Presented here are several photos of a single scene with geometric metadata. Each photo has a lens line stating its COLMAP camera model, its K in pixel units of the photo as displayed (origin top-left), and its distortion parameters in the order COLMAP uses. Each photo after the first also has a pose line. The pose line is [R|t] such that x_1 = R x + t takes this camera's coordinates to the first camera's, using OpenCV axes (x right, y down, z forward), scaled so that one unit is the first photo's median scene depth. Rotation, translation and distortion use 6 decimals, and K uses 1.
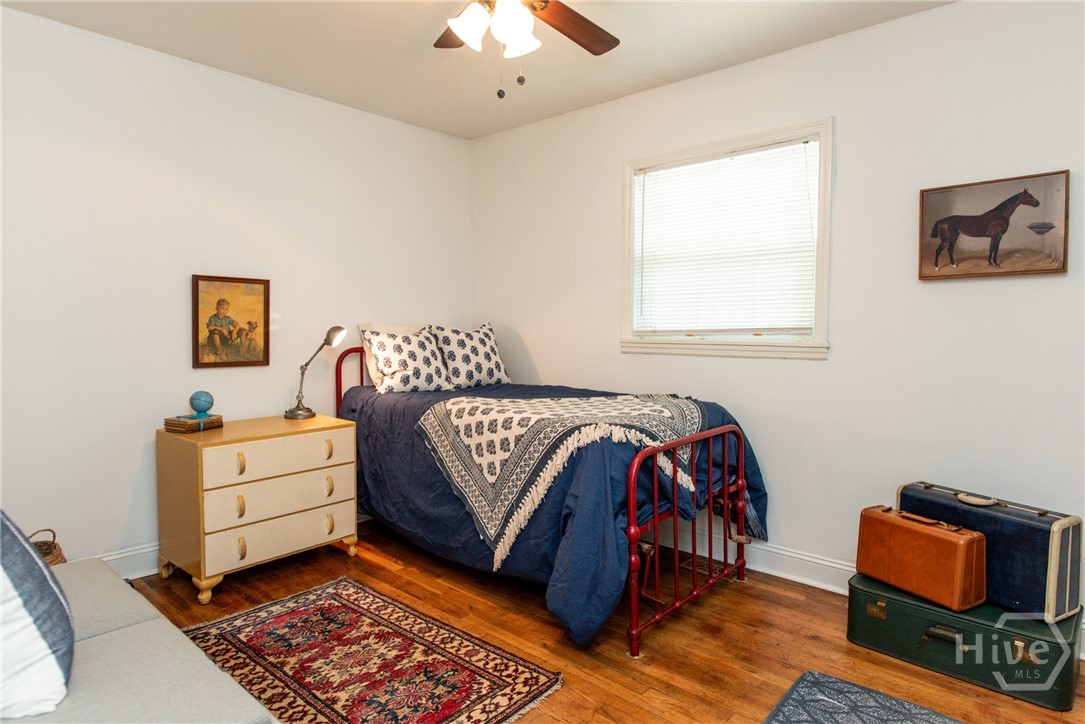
lens RADIAL K [[627.1, 0, 561.0], [0, 627.1, 362.0], [0, 0, 1]] dist [-0.002709, 0.000699]
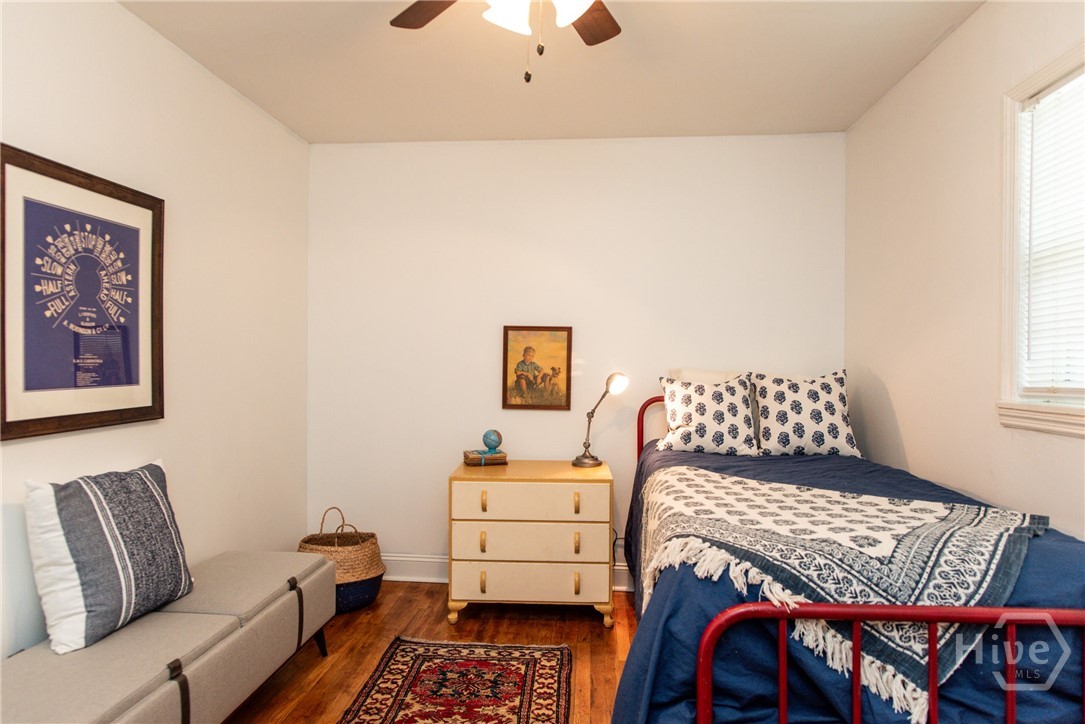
lens RADIAL K [[627.1, 0, 561.0], [0, 627.1, 362.0], [0, 0, 1]] dist [-0.002709, 0.000699]
pose [[0.594196, -0.001148, -0.804319, 0.359975], [-0.053298, 0.997745, -0.040799, -0.031497], [0.802552, 0.067111, 0.592795, 0.391515]]
